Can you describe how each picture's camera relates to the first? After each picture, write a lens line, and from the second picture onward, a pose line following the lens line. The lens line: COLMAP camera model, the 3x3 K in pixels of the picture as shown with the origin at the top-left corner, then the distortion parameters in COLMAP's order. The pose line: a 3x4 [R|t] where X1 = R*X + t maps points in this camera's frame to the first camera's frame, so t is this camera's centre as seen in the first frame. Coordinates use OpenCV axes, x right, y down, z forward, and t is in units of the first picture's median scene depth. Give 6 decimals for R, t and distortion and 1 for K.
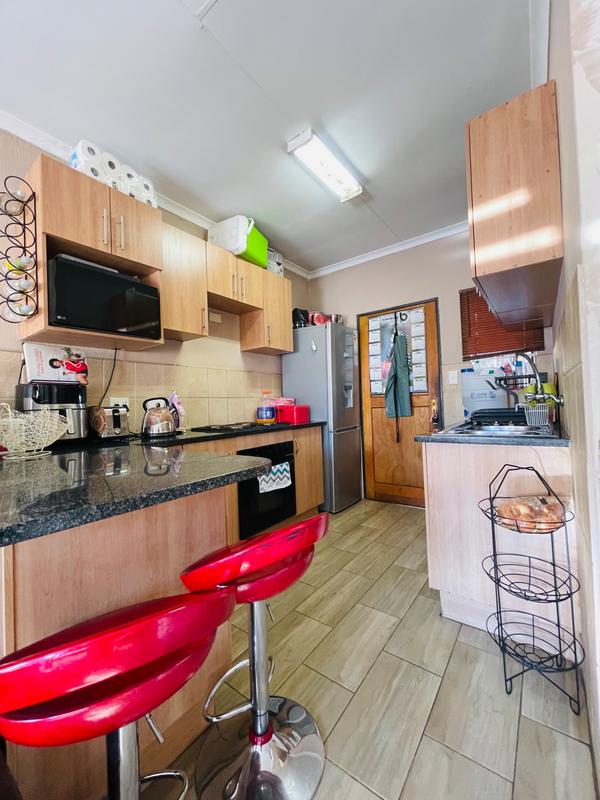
lens RADIAL K [[320.8, 0, 300.6], [0, 320.8, 397.9], [0, 0, 1]] dist [-0.001504, -0.000010]
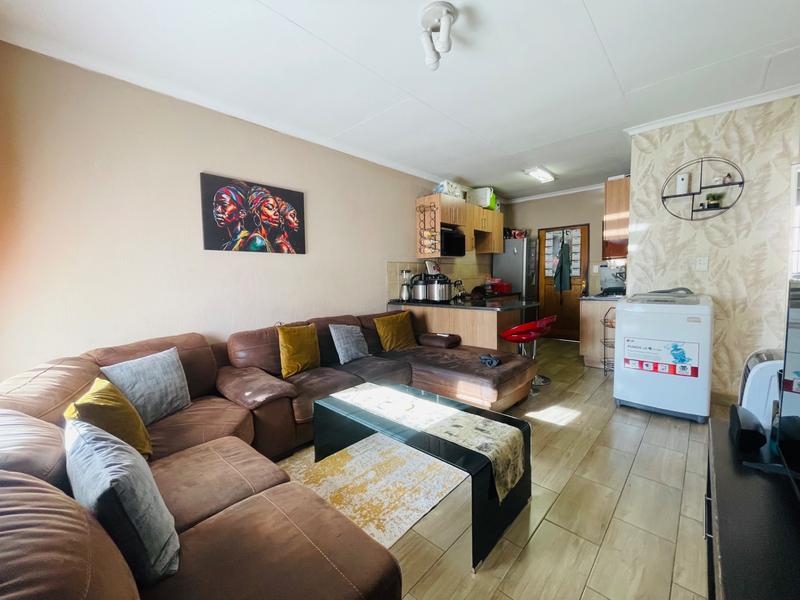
lens RADIAL K [[321.3, 0, 401.5], [0, 321.3, 297.1], [0, 0, 1]] dist [-0.000966, -0.000046]
pose [[0.994211, 0.017815, -0.105961, -0.665361], [-0.008422, 0.996045, 0.088447, -0.091253], [0.107117, -0.087042, 0.990429, -1.467751]]
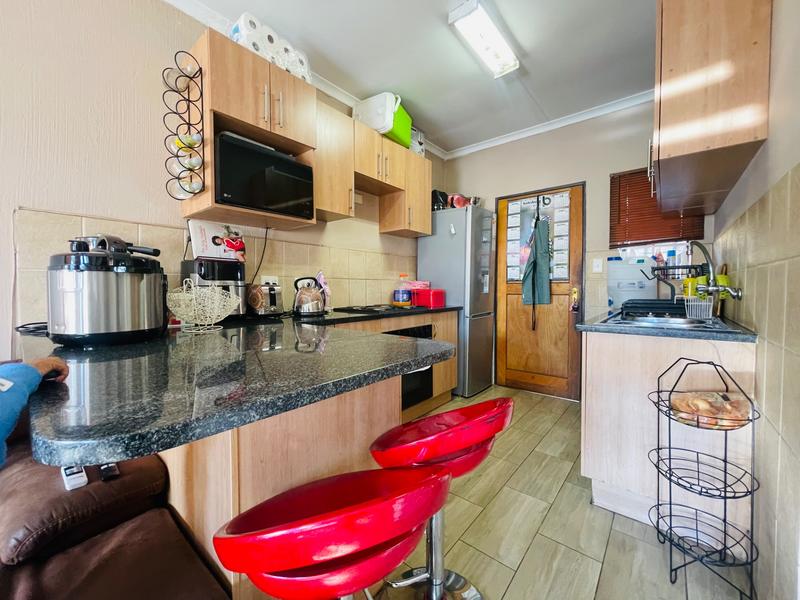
lens RADIAL K [[320.8, 0, 397.1], [0, 320.8, 298.1], [0, 0, 1]] dist [-0.001504, -0.000010]
pose [[0.998085, 0.034247, -0.051505, -0.117692], [-0.031443, 0.998030, 0.054282, 0.001158], [0.053262, -0.052559, 0.997196, -0.001117]]
